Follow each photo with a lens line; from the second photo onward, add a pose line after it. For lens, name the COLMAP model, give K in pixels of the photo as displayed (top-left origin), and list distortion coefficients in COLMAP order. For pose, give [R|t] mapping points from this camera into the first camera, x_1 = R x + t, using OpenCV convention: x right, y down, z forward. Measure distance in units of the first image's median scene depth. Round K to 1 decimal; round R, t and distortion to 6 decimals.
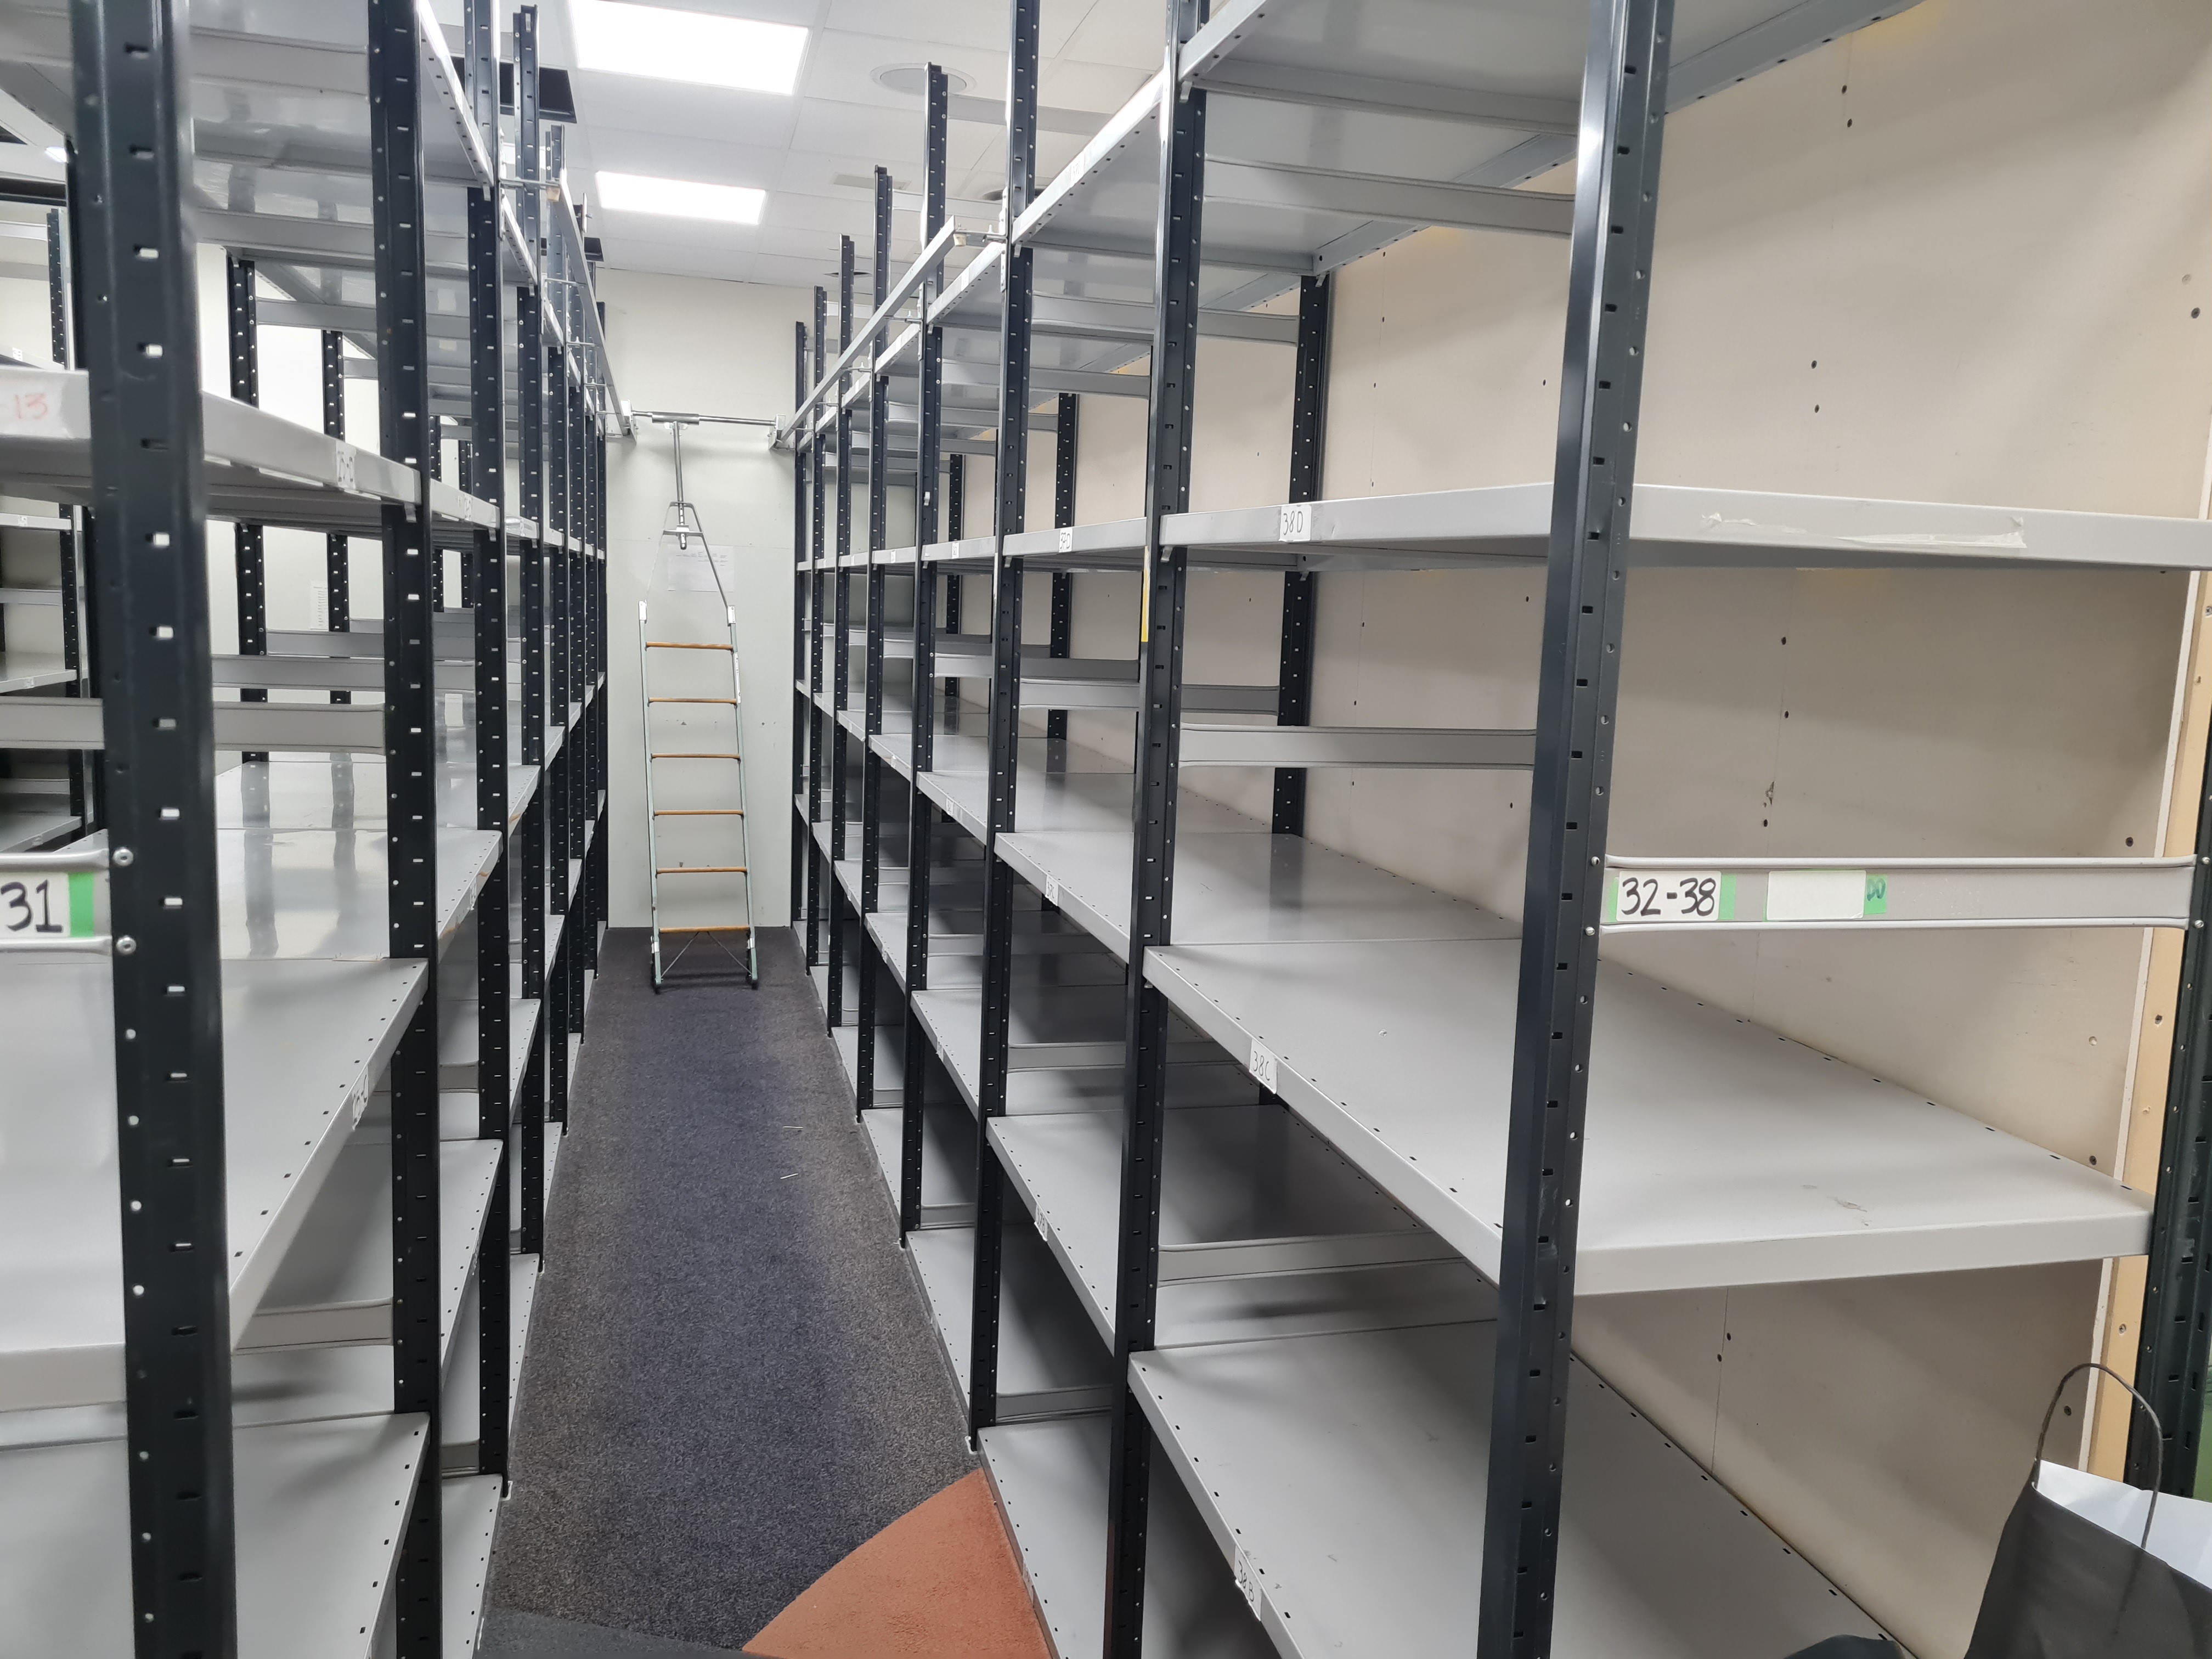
lens RADIAL K [[1667.5, 0, 1112.0], [0, 1667.5, 819.6], [0, 0, 1]] dist [0.064372, -0.047724]
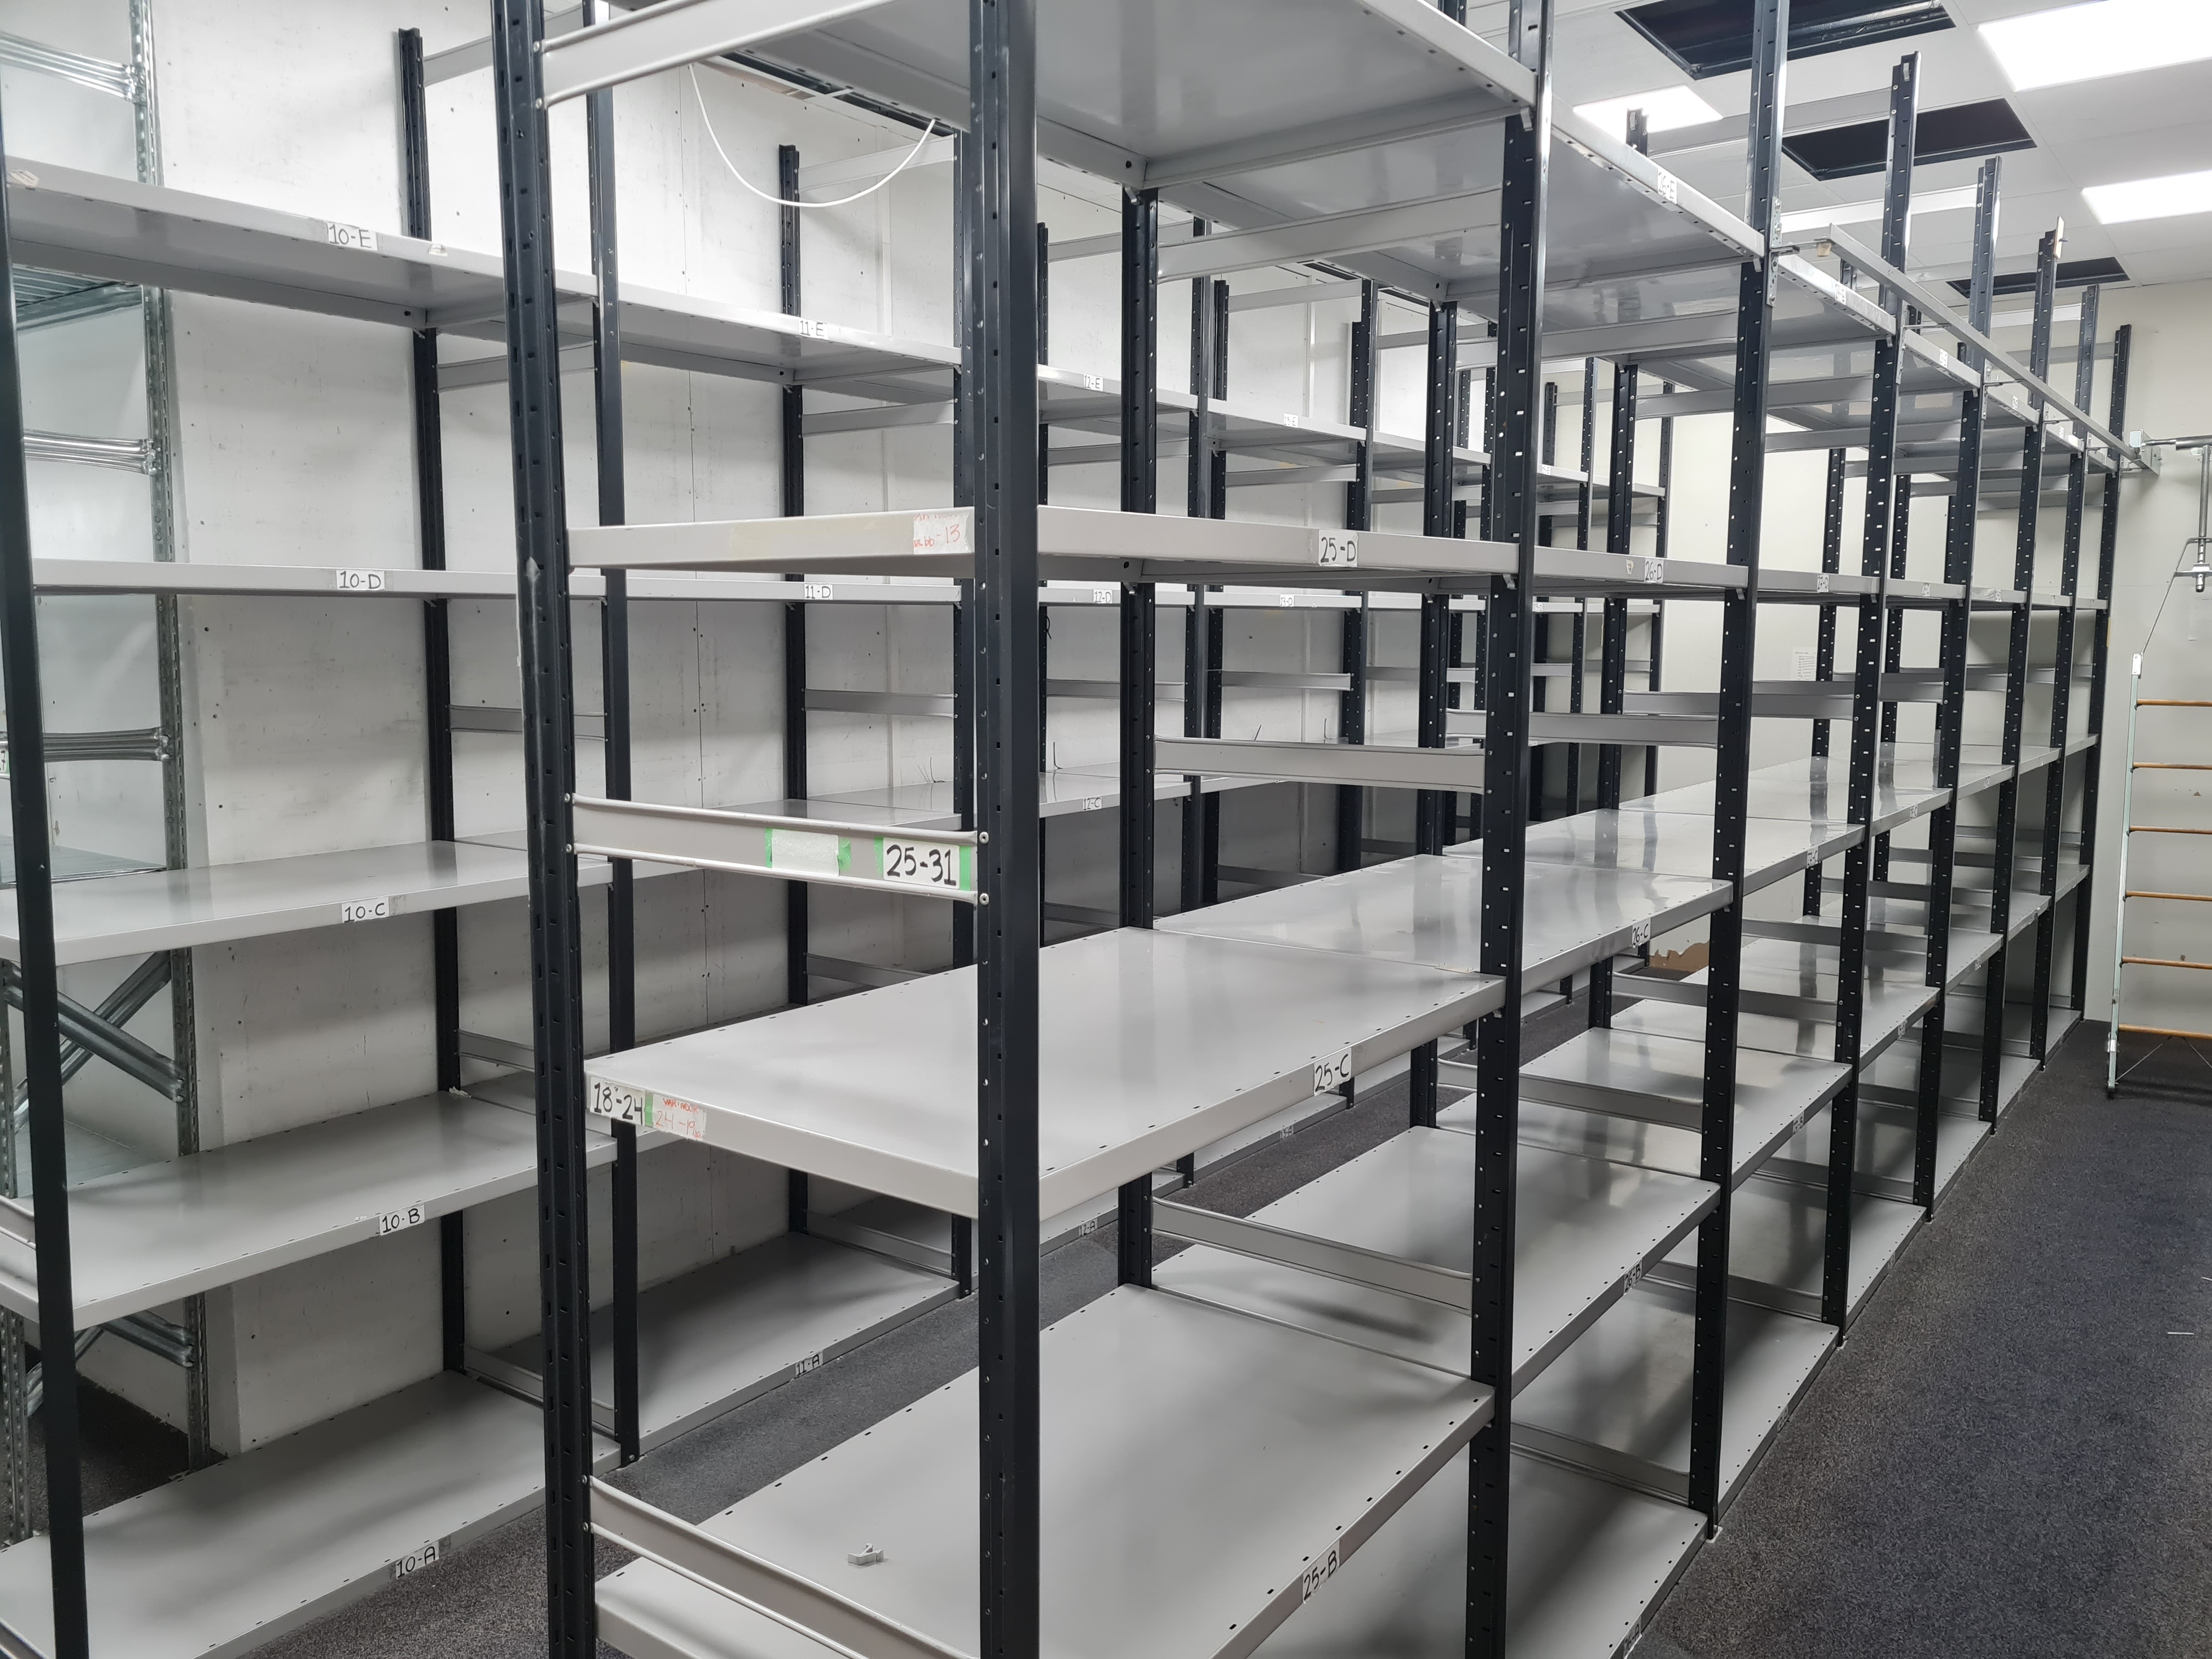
lens RADIAL K [[1667.5, 0, 1112.0], [0, 1667.5, 819.6], [0, 0, 1]] dist [0.064372, -0.047724]
pose [[0.623819, 0.045755, -0.780228, 0.159504], [-0.076388, 0.997075, -0.002603, 0.000655], [0.777827, 0.061224, 0.625489, 0.051513]]
